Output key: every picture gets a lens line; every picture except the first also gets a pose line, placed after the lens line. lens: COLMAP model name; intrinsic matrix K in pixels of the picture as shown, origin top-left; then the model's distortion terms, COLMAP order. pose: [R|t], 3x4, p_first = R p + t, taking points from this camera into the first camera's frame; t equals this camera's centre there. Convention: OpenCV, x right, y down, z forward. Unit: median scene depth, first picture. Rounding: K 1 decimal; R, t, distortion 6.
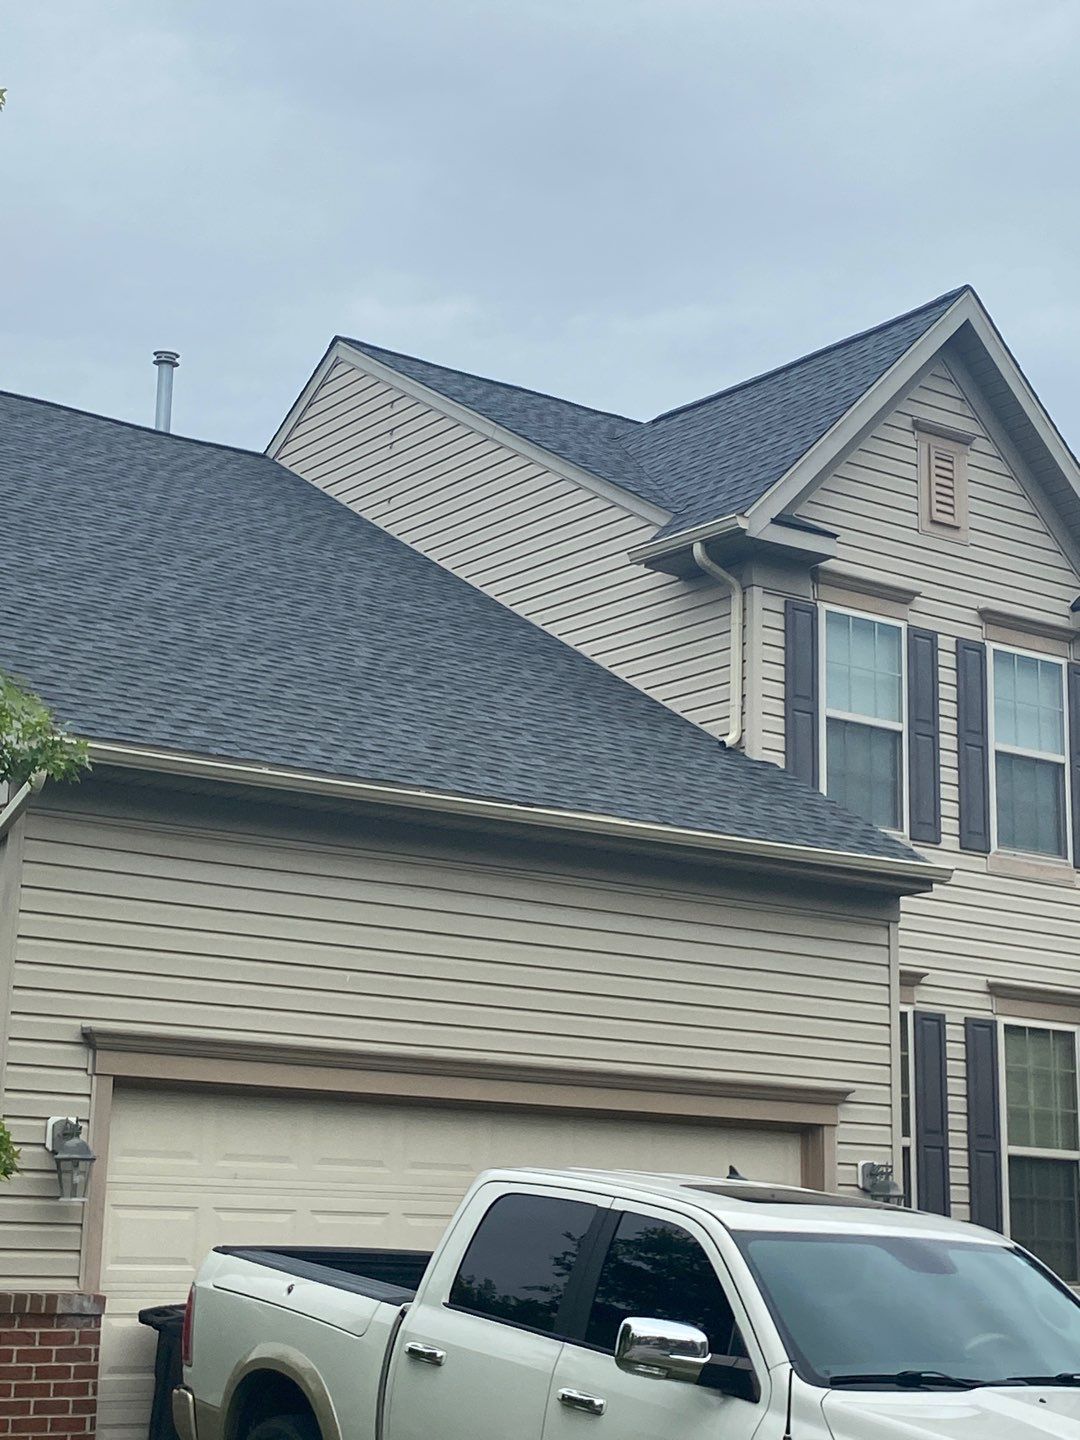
lens RADIAL K [[2278.8, 0, 540.0], [0, 2278.8, 720.0], [0, 0, 1]] dist [0.298640, -0.609409]
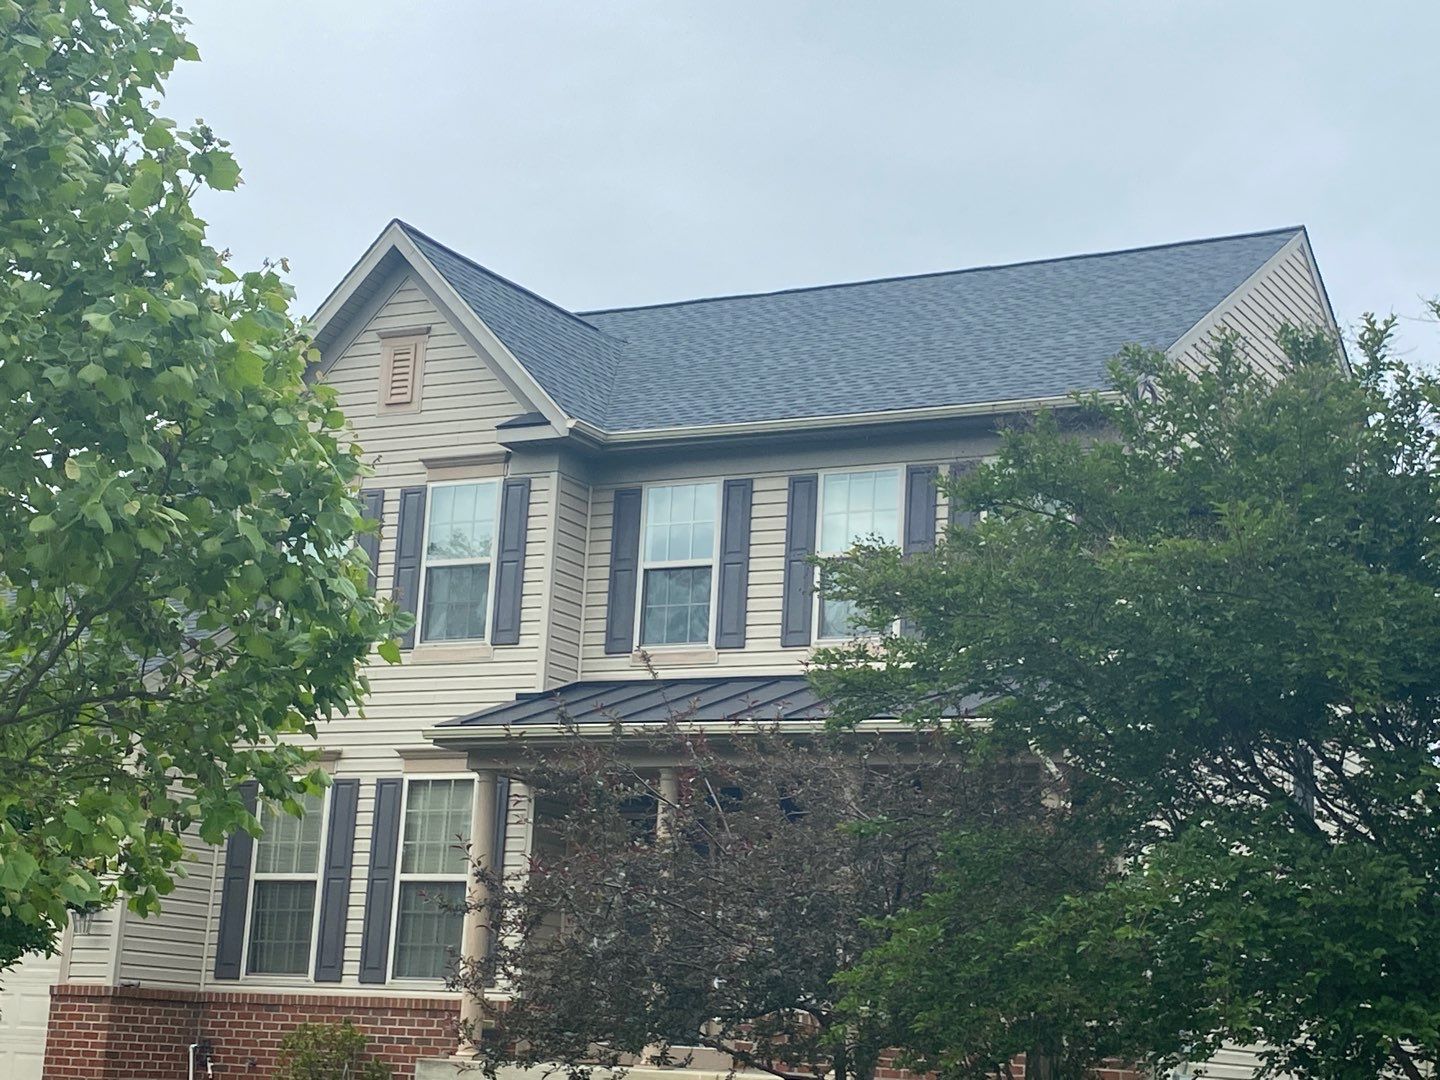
lens RADIAL K [[2278.8, 0, 720.0], [0, 2278.8, 540.0], [0, 0, 1]] dist [0.298640, -0.609409]
pose [[0.440482, -0.196825, -0.875920, 1.735357], [0.152714, 0.977879, -0.142939, 0.256699], [0.884677, -0.070804, 0.460796, 0.704725]]
